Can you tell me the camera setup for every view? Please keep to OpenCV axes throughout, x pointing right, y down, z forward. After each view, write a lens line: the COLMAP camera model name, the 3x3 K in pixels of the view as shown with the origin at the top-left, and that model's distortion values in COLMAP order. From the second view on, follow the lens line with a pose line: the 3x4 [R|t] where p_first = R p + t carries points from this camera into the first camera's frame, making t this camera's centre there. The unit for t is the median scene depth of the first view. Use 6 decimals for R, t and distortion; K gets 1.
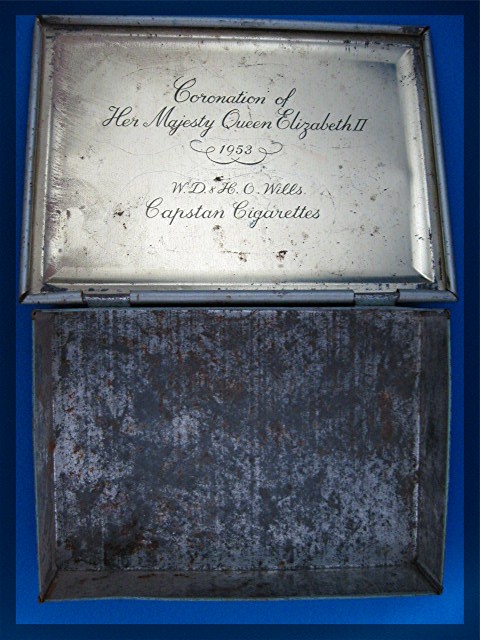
lens RADIAL K [[587.6, 0, 246.5], [0, 587.6, 320.8], [0, 0, 1]] dist [-0.124001, 0.055269]
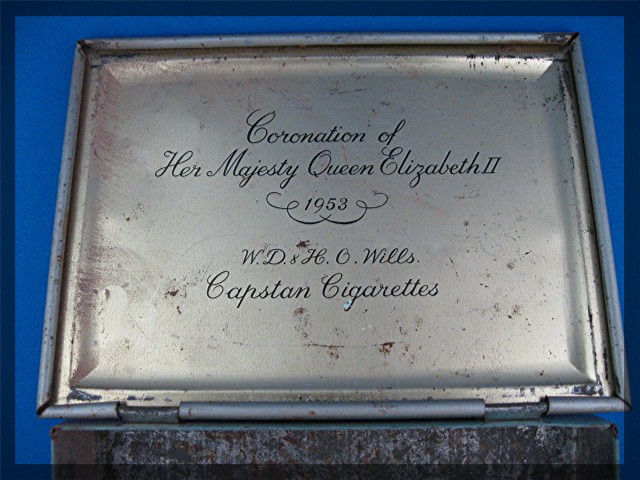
lens RADIAL K [[587.6, 0, 314.2], [0, 587.6, 241.3], [0, 0, 1]] dist [-0.124001, 0.055269]
pose [[0.994950, -0.005287, -0.100231, 0.043158], [-0.004573, 0.995187, -0.097883, -0.172013], [0.100267, 0.097847, 0.990138, 0.243254]]
